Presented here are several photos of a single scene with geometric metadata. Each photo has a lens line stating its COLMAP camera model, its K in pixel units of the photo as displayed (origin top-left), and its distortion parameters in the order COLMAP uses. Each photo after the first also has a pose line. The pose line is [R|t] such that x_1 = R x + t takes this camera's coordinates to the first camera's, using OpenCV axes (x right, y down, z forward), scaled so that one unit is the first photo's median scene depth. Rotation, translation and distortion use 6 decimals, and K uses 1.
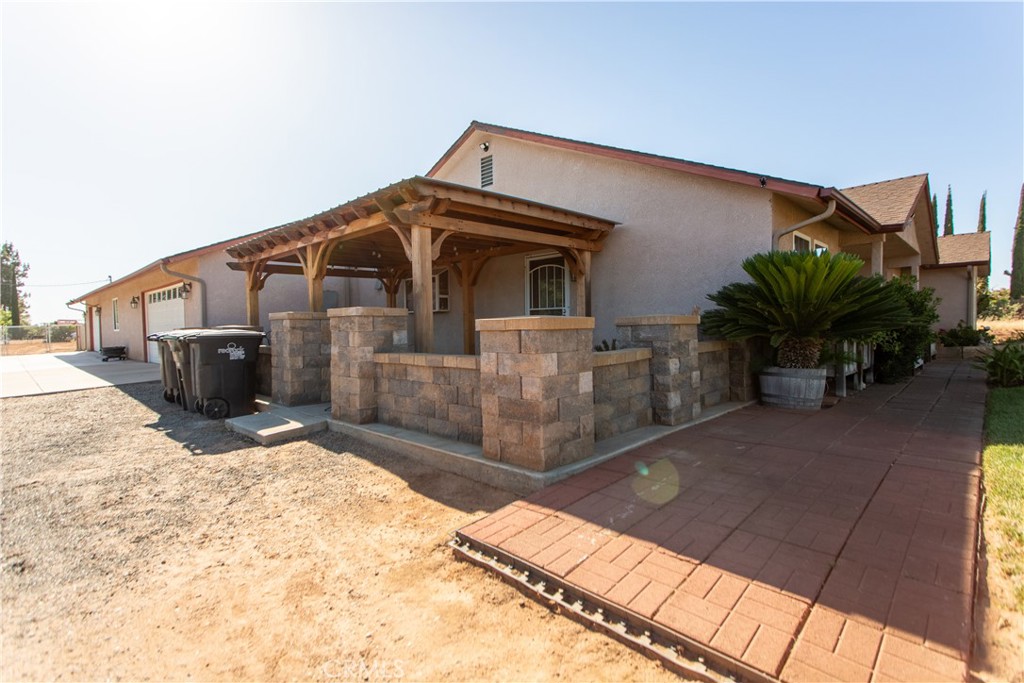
lens RADIAL K [[482.3, 0, 510.4], [0, 482.3, 338.8], [0, 0, 1]] dist [0.008880, 0.000260]
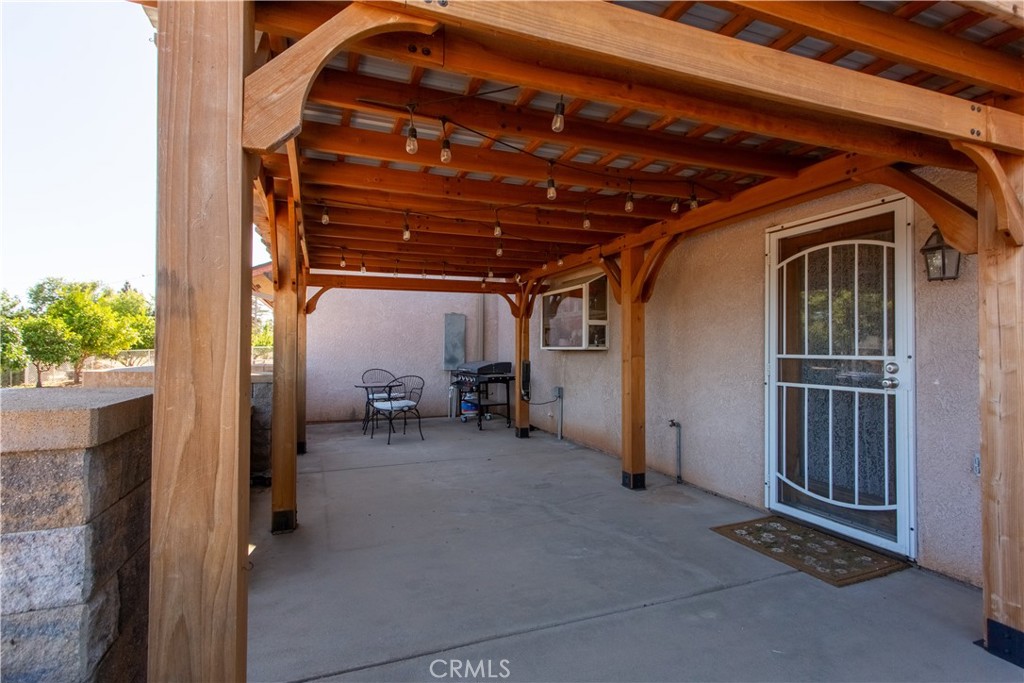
lens RADIAL K [[482.3, 0, 515.4], [0, 482.3, 338.5], [0, 0, 1]] dist [0.008880, 0.000260]
pose [[0.907815, 0.016405, -0.419049, 0.009742], [-0.036721, 0.998506, -0.040460, -0.049083], [0.417759, 0.052118, 0.907062, 0.513299]]
